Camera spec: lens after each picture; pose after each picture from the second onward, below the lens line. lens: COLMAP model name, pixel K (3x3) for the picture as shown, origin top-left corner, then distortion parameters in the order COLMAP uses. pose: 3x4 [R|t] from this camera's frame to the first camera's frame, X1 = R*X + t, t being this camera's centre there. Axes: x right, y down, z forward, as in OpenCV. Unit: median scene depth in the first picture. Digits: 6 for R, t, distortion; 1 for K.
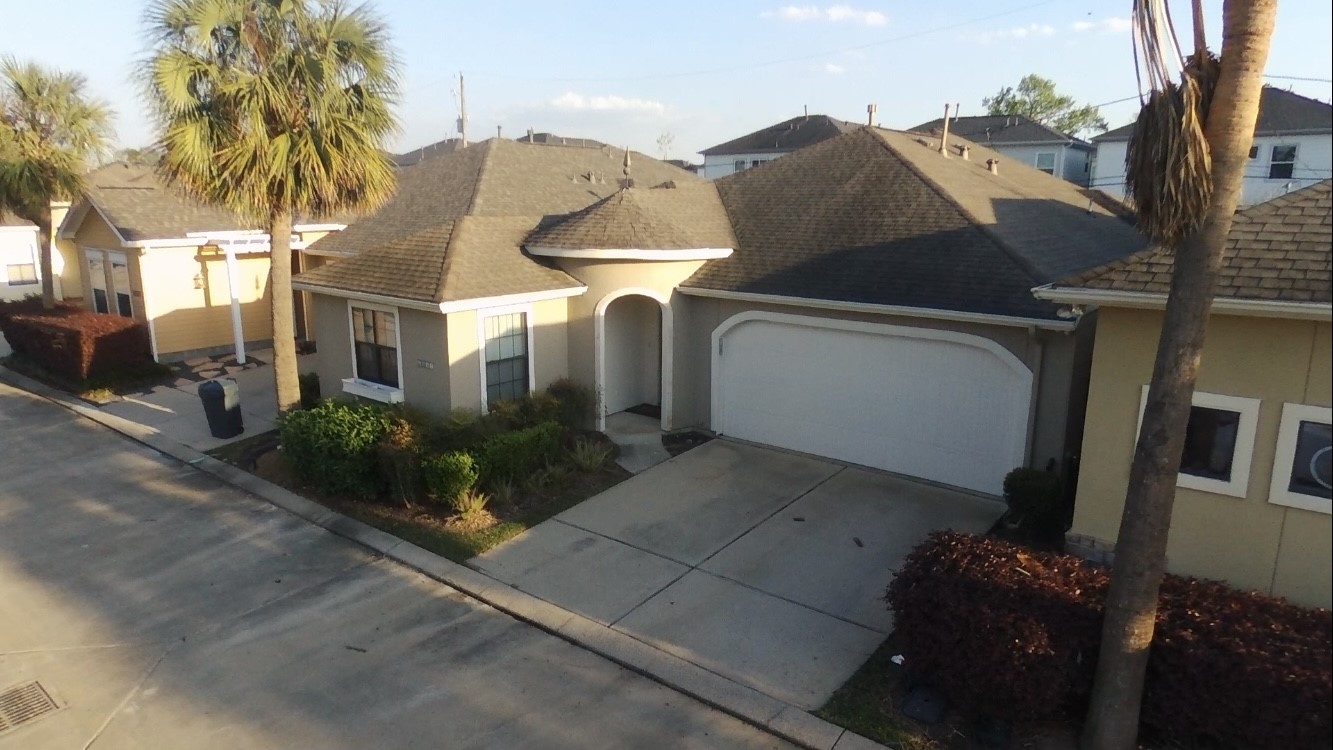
lens RADIAL K [[735.4, 0, 672.1], [0, 735.4, 373.5], [0, 0, 1]] dist [0.000866, -0.008959]
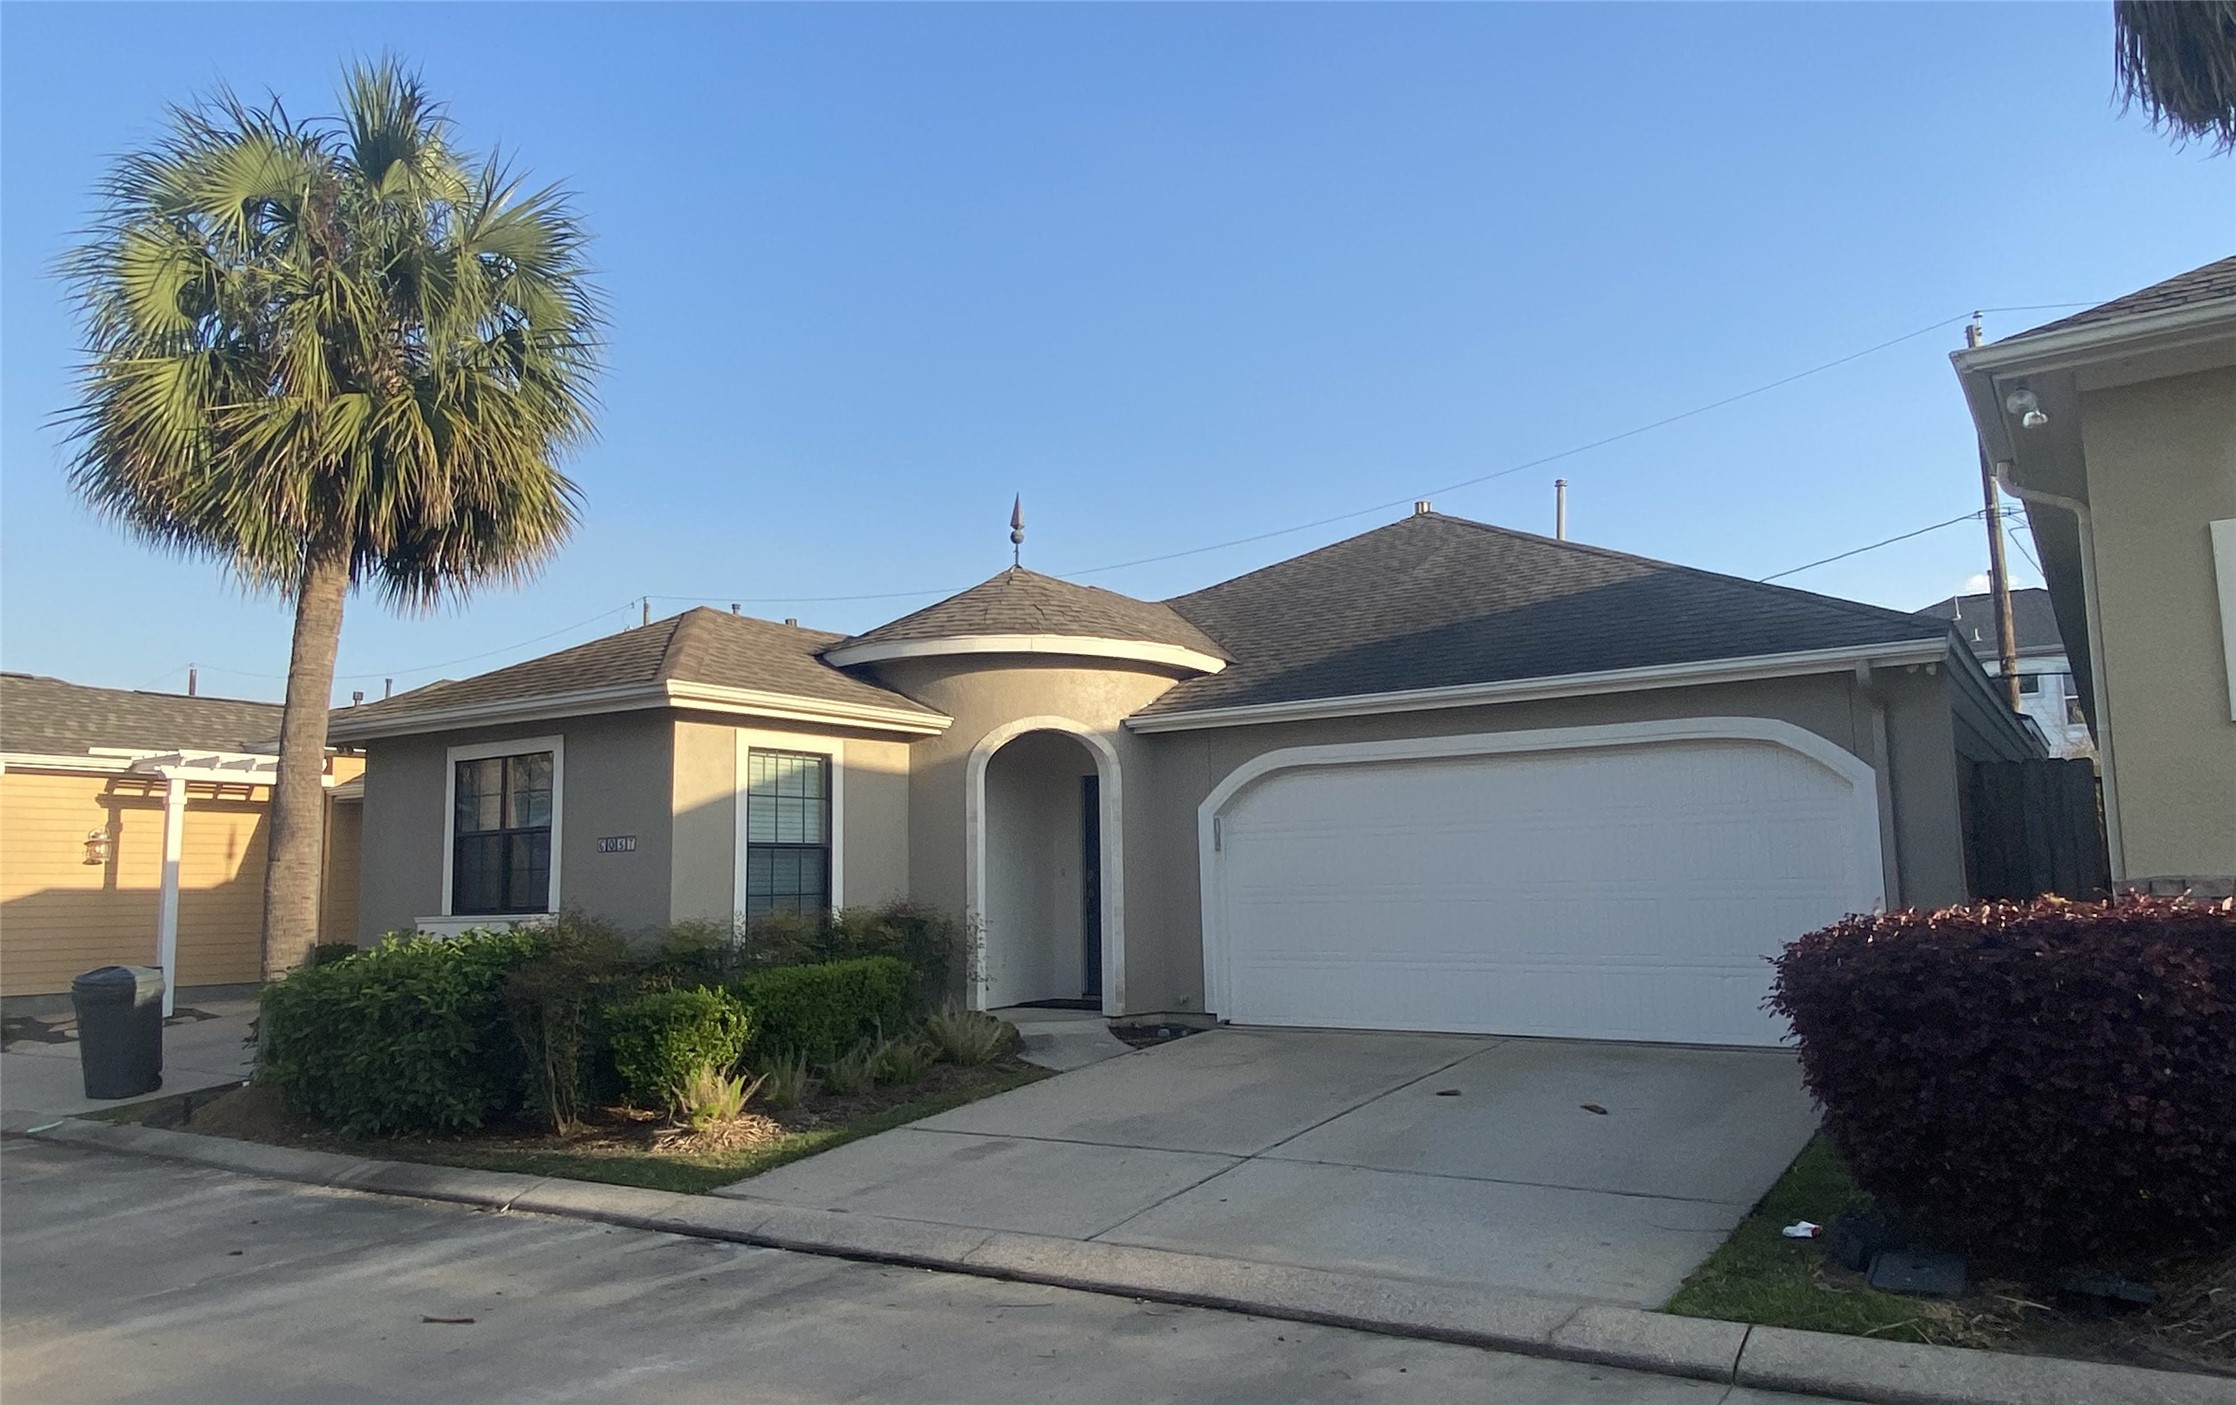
lens RADIAL K [[1354.1, 0, 1121.9], [0, 1354.1, 778.8], [0, 0, 1]] dist [0.075886, -0.083046]
pose [[0.996016, -0.022143, 0.086384, -0.088348], [0.047283, 0.952438, -0.301043, 0.229904], [-0.075609, 0.303928, 0.949690, 0.132073]]
